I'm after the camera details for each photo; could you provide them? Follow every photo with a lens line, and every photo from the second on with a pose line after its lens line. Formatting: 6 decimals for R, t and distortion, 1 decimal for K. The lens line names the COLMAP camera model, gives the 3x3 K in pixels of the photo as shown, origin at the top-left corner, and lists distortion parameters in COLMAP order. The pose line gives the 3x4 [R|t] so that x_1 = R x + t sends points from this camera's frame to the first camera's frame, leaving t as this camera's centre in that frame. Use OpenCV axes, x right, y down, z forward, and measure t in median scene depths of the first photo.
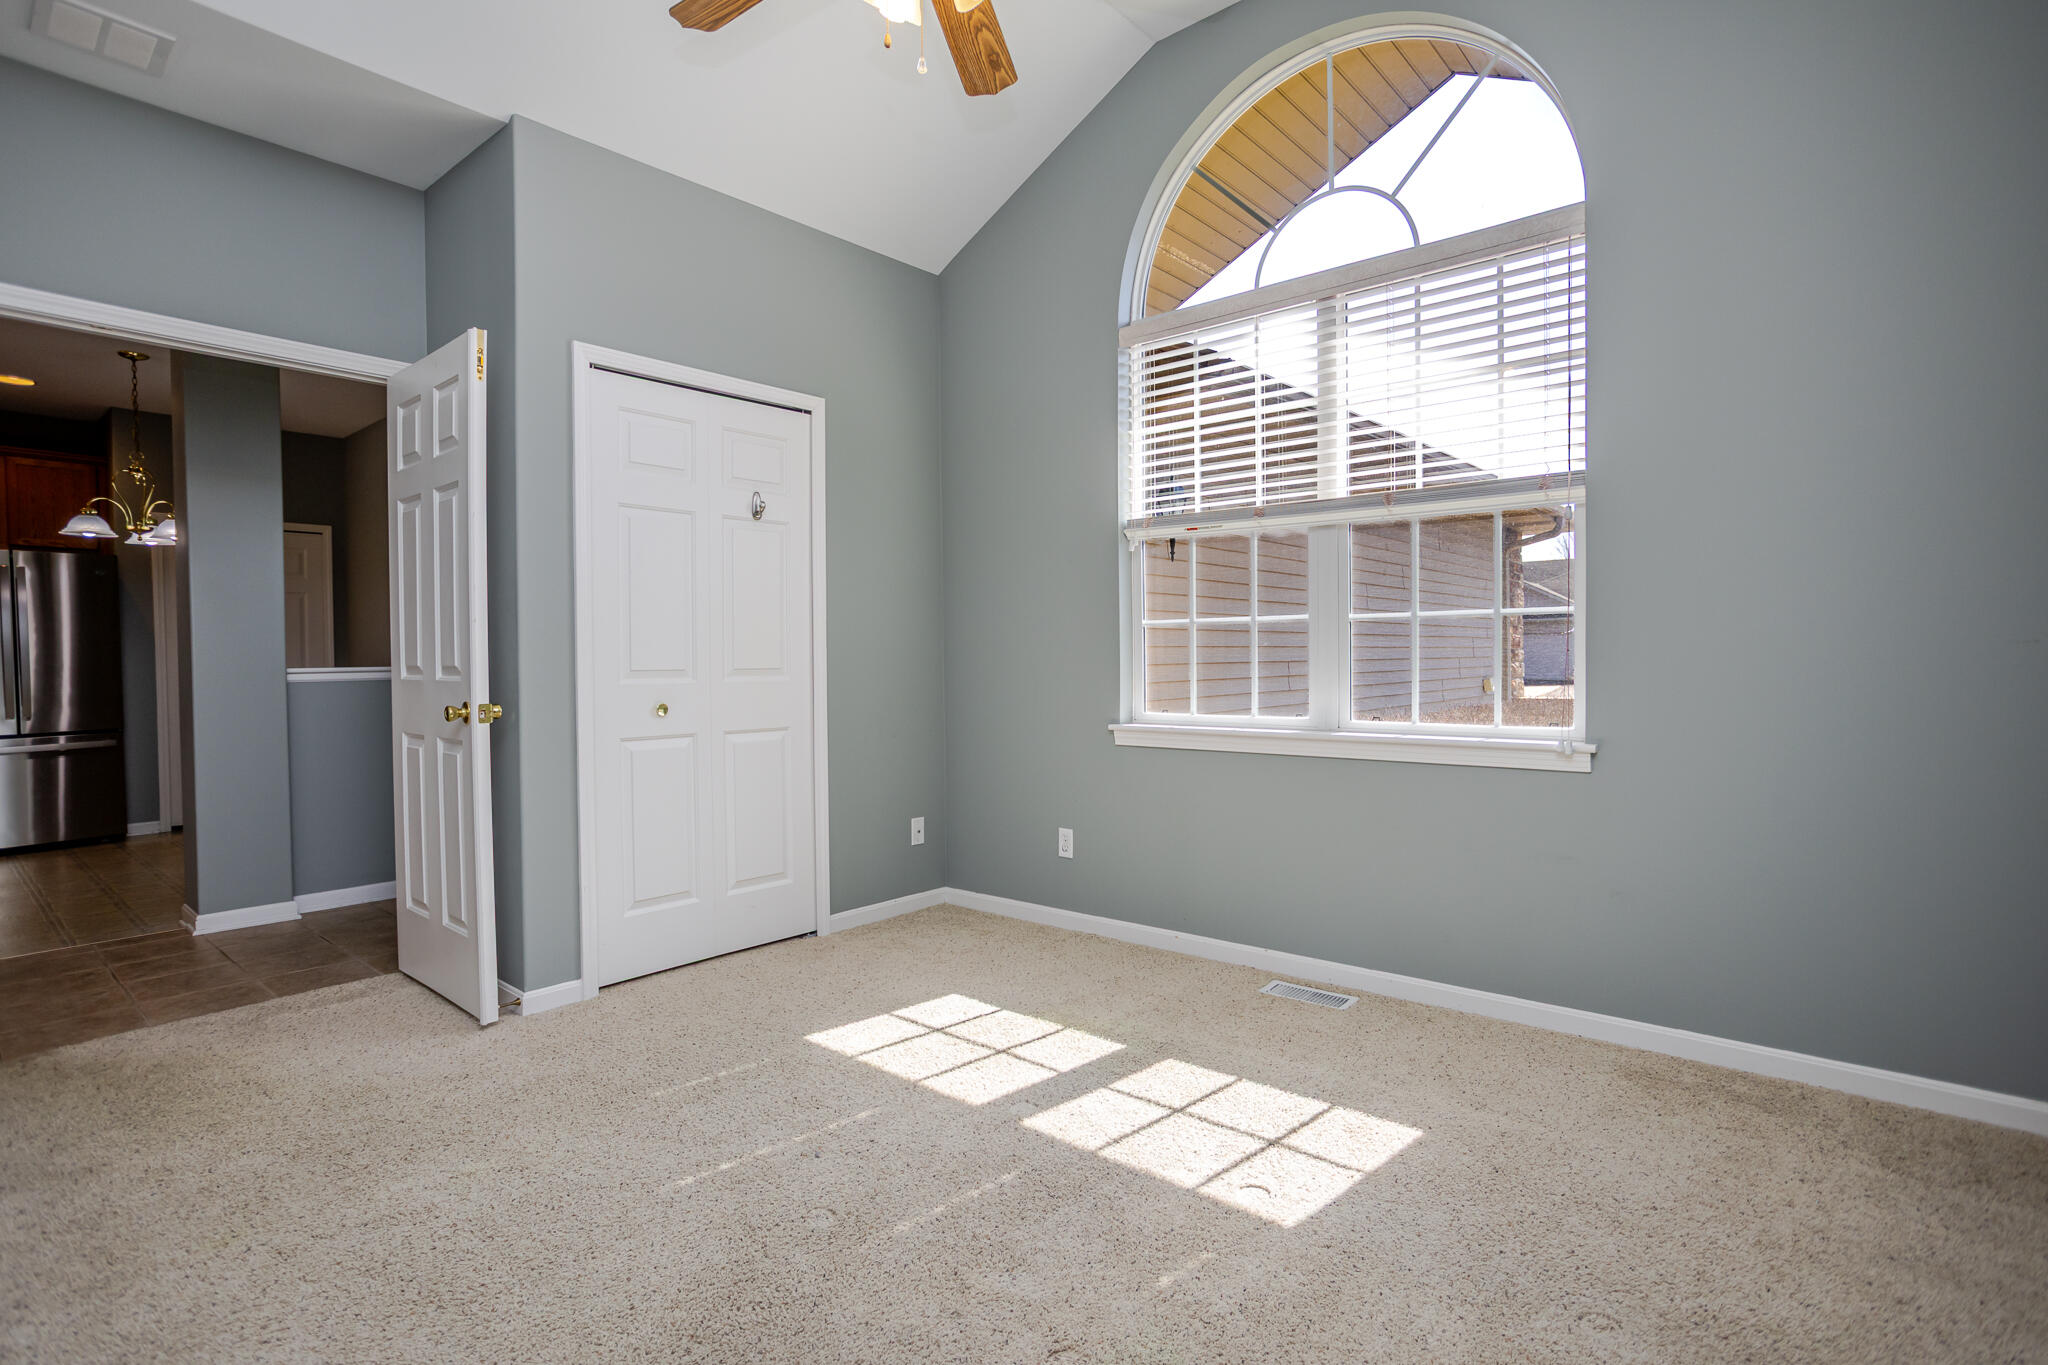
lens RADIAL K [[995.2, 0, 1029.3], [0, 995.2, 665.7], [0, 0, 1]] dist [-0.032332, 0.014762]
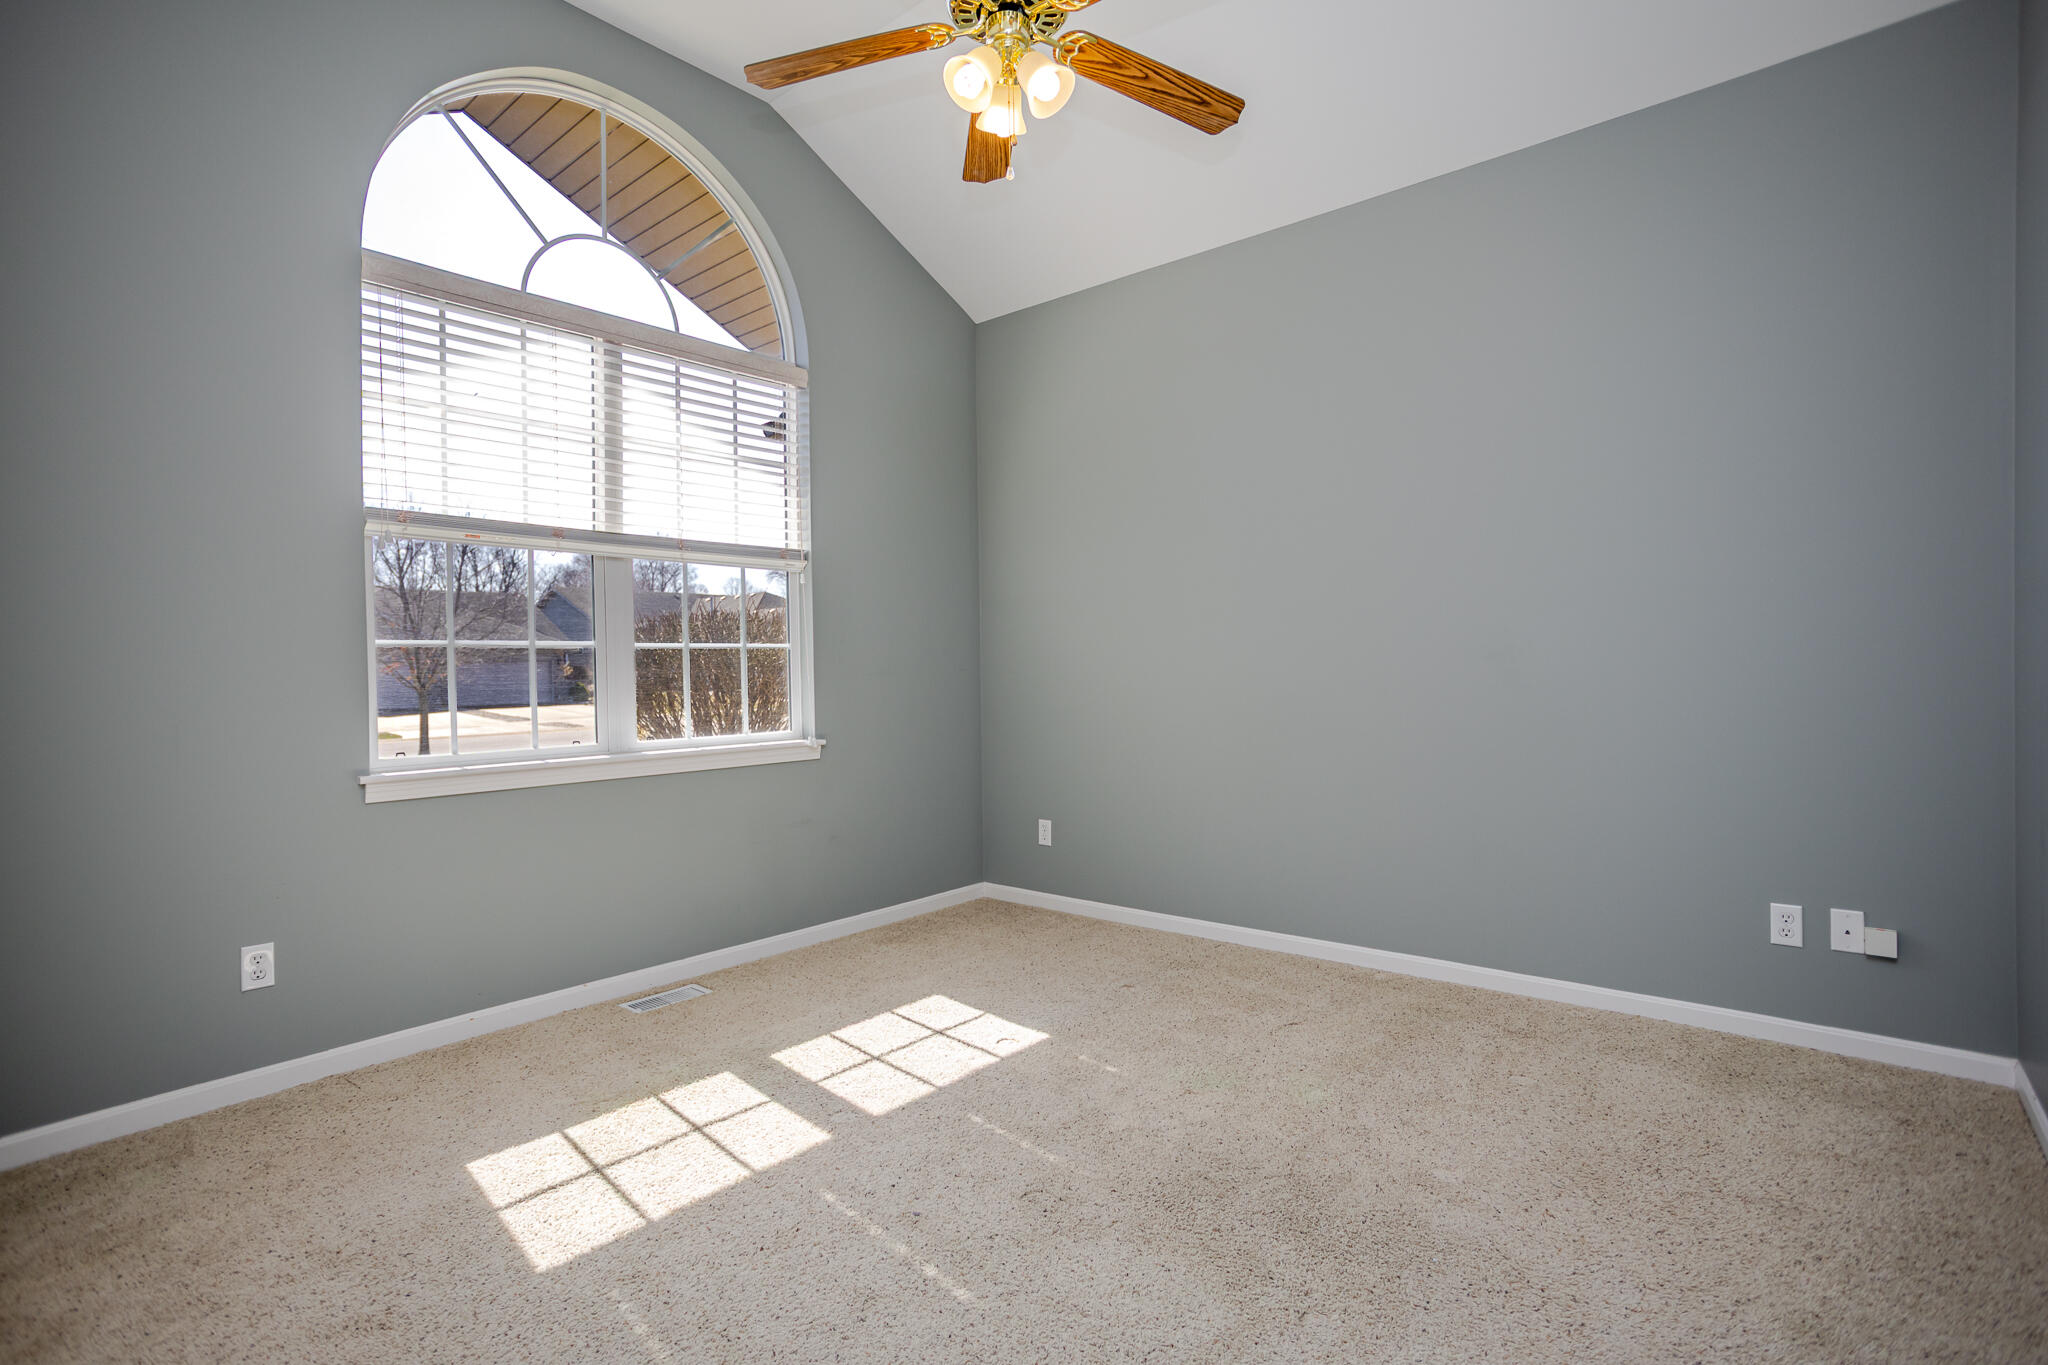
lens RADIAL K [[995.2, 0, 1004.0], [0, 995.2, 681.6], [0, 0, 1]] dist [-0.032332, 0.014762]
pose [[-0.000616, 0.001531, 0.999999, -0.864351], [0.025035, 0.999685, -0.001515, 0.001738], [-0.999686, 0.025034, -0.000654, 0.690171]]
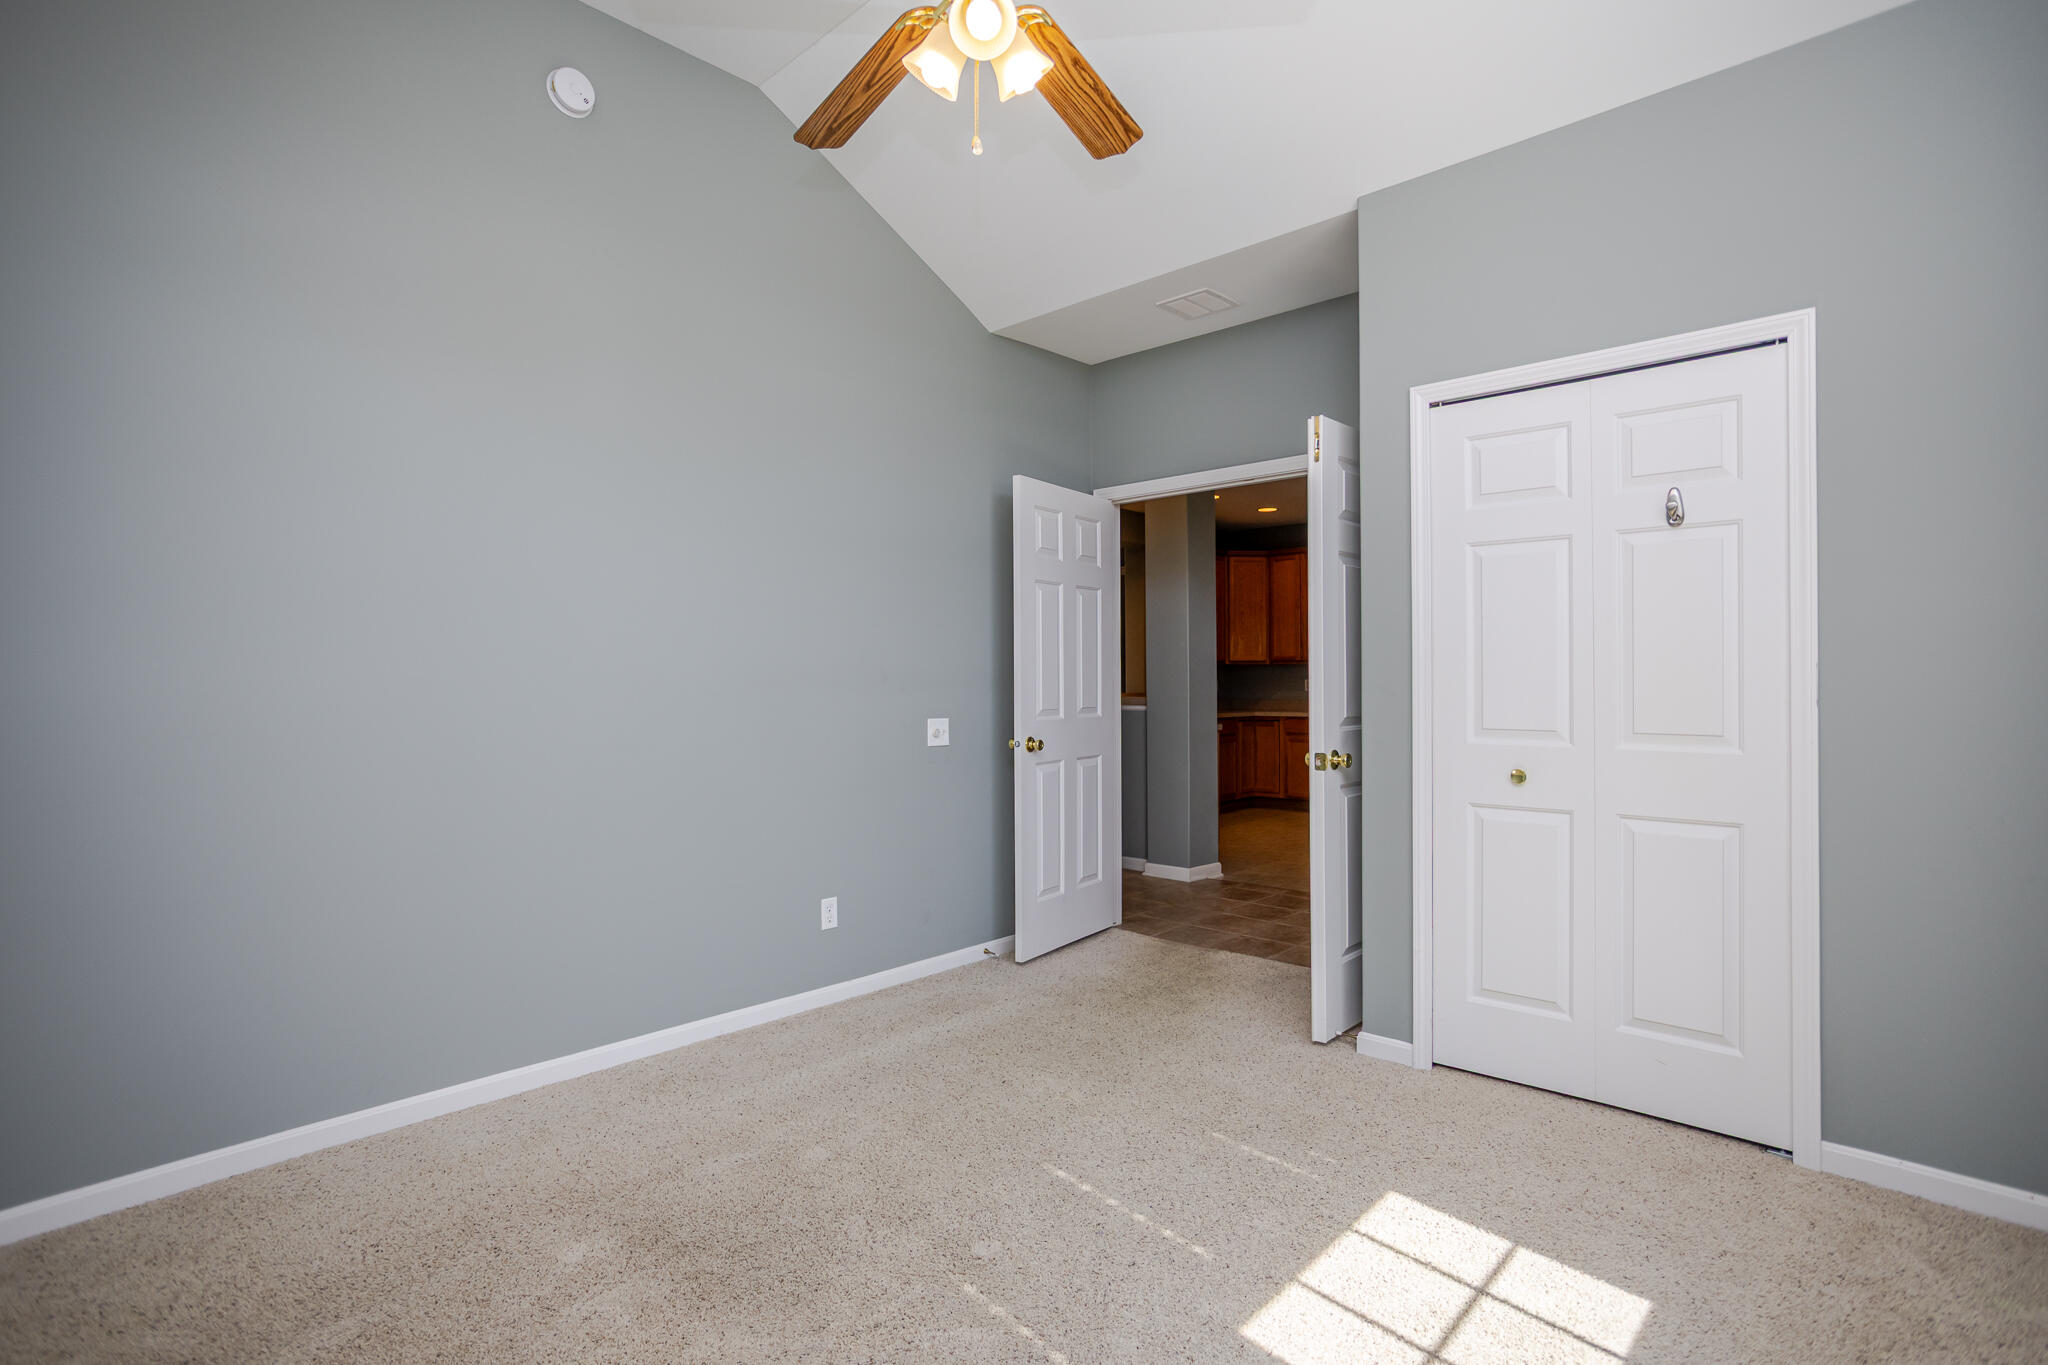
lens RADIAL K [[995.2, 0, 1037.6], [0, 995.2, 684.2], [0, 0, 1]] dist [-0.032332, 0.014762]
pose [[-0.027747, 0.002048, -0.999613, 0.579396], [-0.016492, 0.999861, 0.002506, -0.034898], [0.999479, 0.016556, -0.027710, 0.727159]]
